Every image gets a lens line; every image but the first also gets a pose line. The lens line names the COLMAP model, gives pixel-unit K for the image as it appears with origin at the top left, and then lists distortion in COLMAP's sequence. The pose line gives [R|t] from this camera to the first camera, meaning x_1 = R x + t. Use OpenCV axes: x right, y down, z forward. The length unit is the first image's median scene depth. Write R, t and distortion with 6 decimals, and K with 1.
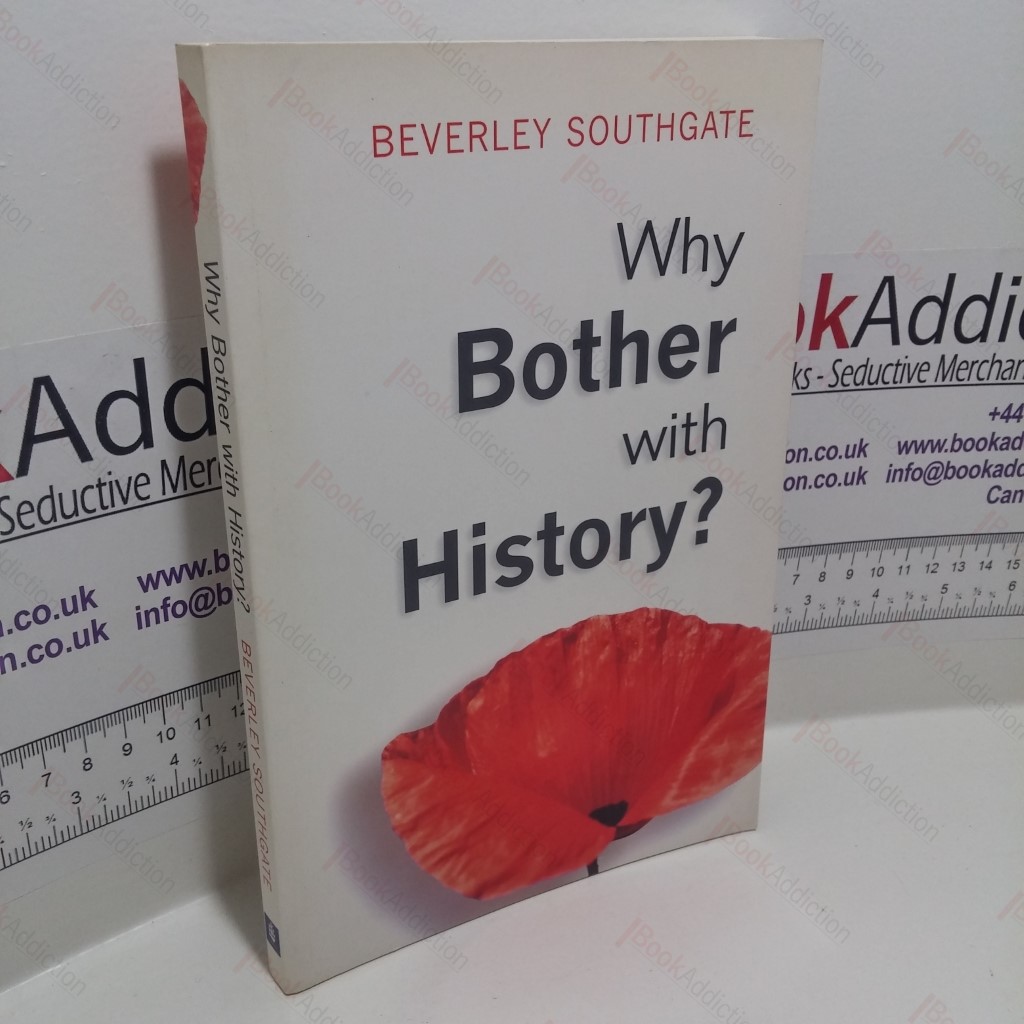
lens RADIAL K [[1183.8, 0, 512.6], [0, 1183.8, 514.5], [0, 0, 1]] dist [0.027393, 0.000000]
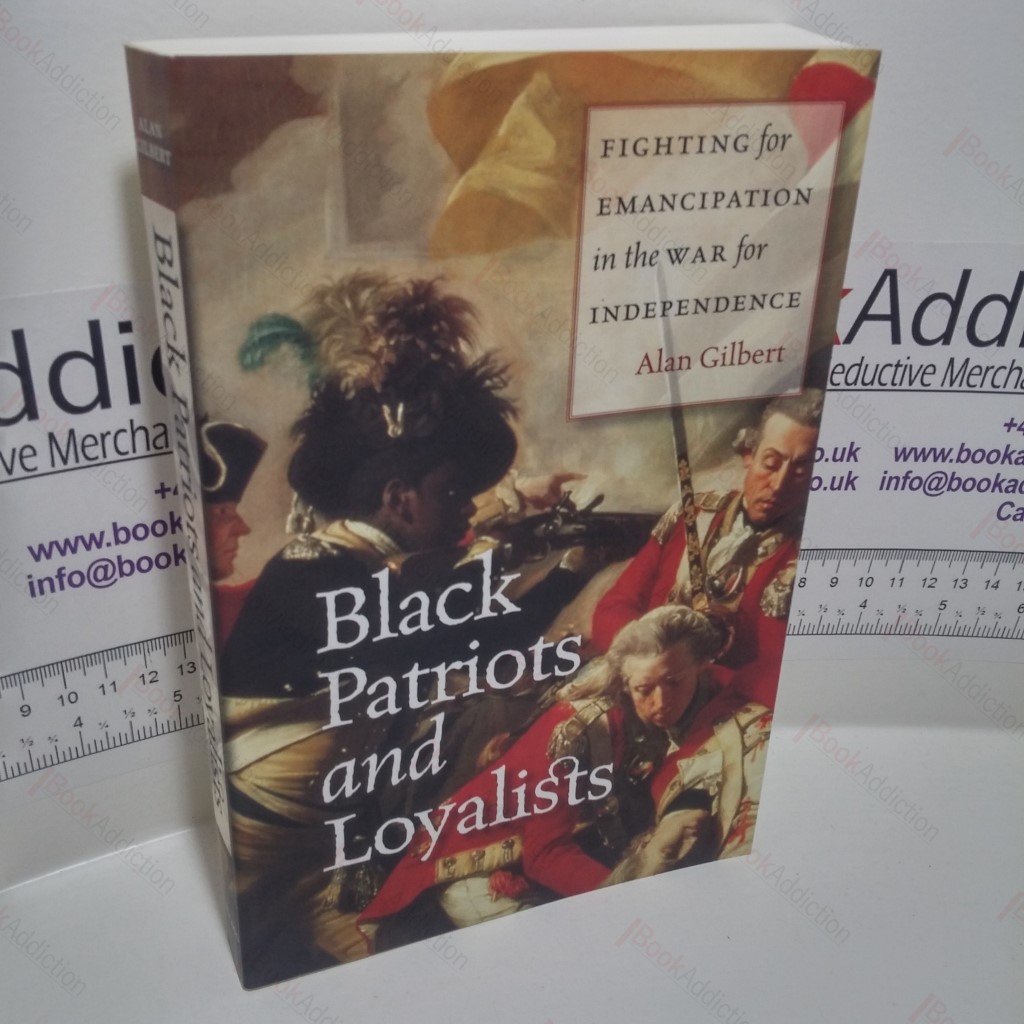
lens RADIAL K [[1183.8, 0, 507.8], [0, 1183.8, 509.7], [0, 0, 1]] dist [0.027393, 0.000000]
pose [[0.989281, 0.089787, -0.115159, 0.143676], [-0.079180, 0.992457, 0.093594, -0.077696], [0.122694, -0.083473, 0.988928, 0.061197]]
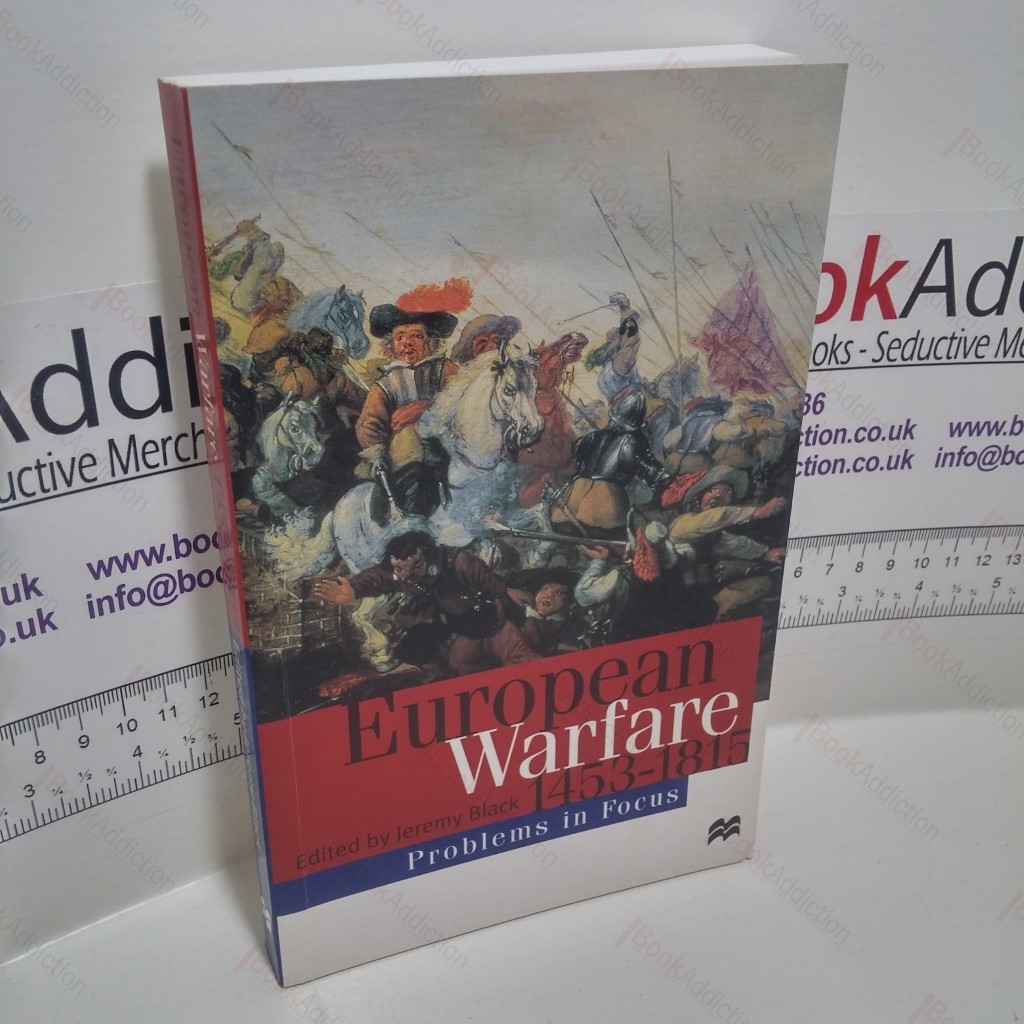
lens RADIAL K [[1183.8, 0, 518.3], [0, 1183.8, 520.4], [0, 0, 1]] dist [0.027393, 0.000000]
pose [[0.997641, 0.032069, -0.060703, 0.056601], [-0.027898, 0.997271, 0.068355, -0.041108], [0.062730, -0.066500, 0.995813, 0.079534]]
